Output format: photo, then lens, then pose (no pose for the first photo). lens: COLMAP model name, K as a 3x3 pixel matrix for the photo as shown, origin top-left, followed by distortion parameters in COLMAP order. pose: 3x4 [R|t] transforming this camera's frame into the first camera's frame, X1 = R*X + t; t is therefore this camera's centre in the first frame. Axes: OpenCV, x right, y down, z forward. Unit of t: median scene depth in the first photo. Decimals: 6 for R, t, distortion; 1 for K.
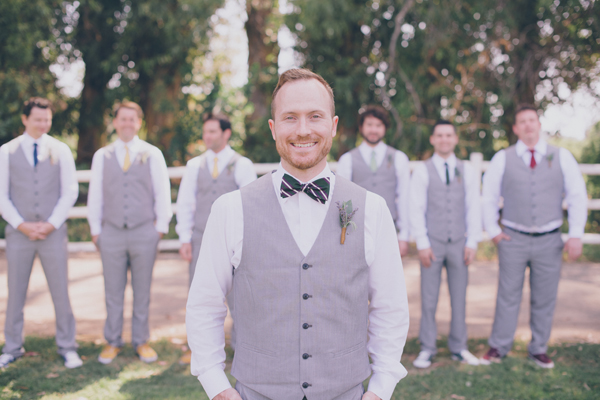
lens RADIAL K [[915.8, 0, 300.0], [0, 915.8, 200.0], [0, 0, 1]] dist [-0.099998, 0.034500]
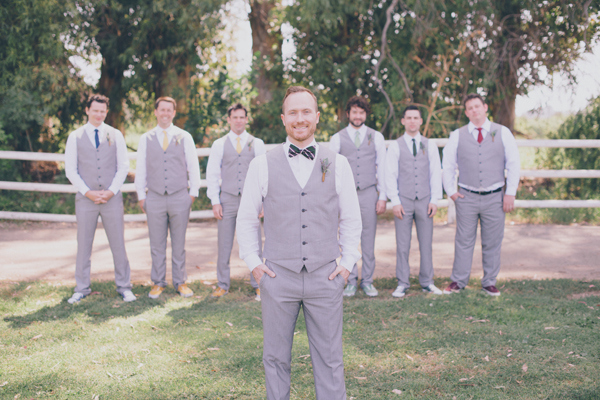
lens RADIAL K [[915.8, 0, 300.0], [0, 915.8, 200.0], [0, 0, 1]] dist [-0.099998, 0.034500]
pose [[0.999828, -0.017921, -0.004845, 0.002972], [0.018015, 0.999634, 0.020195, 0.015900], [0.004481, -0.020279, 0.999784, -0.284314]]
